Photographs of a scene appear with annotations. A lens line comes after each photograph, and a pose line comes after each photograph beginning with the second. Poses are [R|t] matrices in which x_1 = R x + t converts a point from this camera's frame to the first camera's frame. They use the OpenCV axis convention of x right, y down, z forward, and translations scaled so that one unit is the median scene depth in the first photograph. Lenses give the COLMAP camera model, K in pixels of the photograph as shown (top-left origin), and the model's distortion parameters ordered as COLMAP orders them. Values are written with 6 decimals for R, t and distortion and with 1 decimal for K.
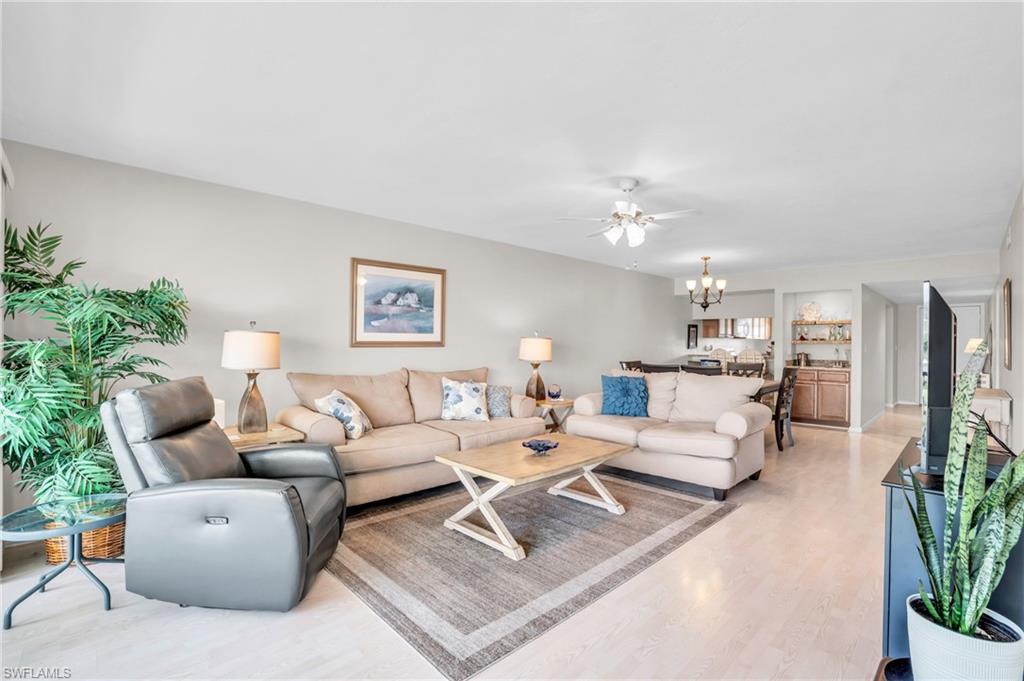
lens RADIAL K [[476.1, 0, 514.1], [0, 476.1, 340.1], [0, 0, 1]] dist [-0.069432, 0.028584]
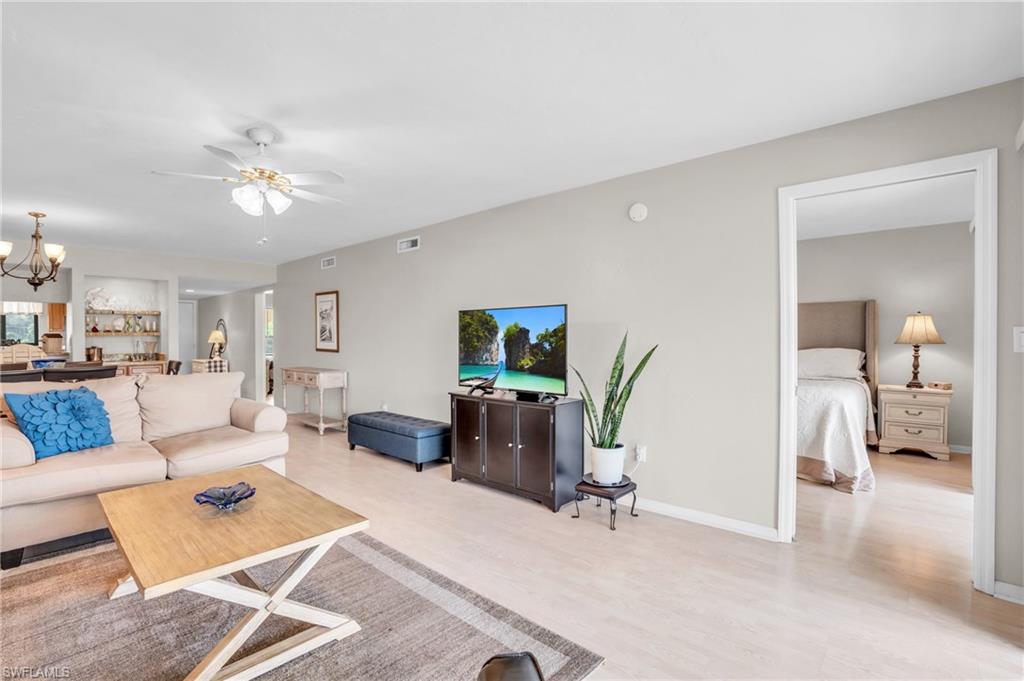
lens RADIAL K [[476.1, 0, 514.1], [0, 476.1, 340.1], [0, 0, 1]] dist [-0.069432, 0.028584]
pose [[-0.058619, -0.017651, 0.998124, -0.267176], [-0.001210, 0.999844, 0.017610, -0.000715], [-0.998280, -0.000175, -0.058631, 0.290759]]
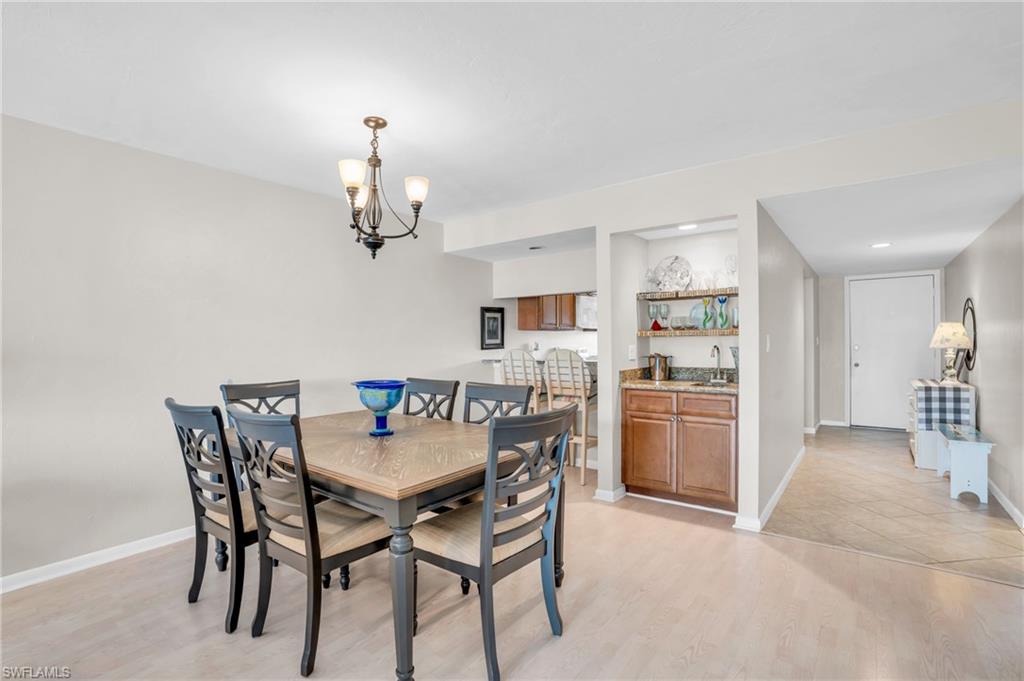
lens RADIAL K [[476.1, 0, 514.1], [0, 476.1, 340.1], [0, 0, 1]] dist [-0.069432, 0.028584]
pose [[0.991197, -0.016414, 0.131376, 0.403516], [0.016280, 0.999865, 0.002095, 0.008120], [-0.131392, 0.000062, 0.991330, 0.512914]]
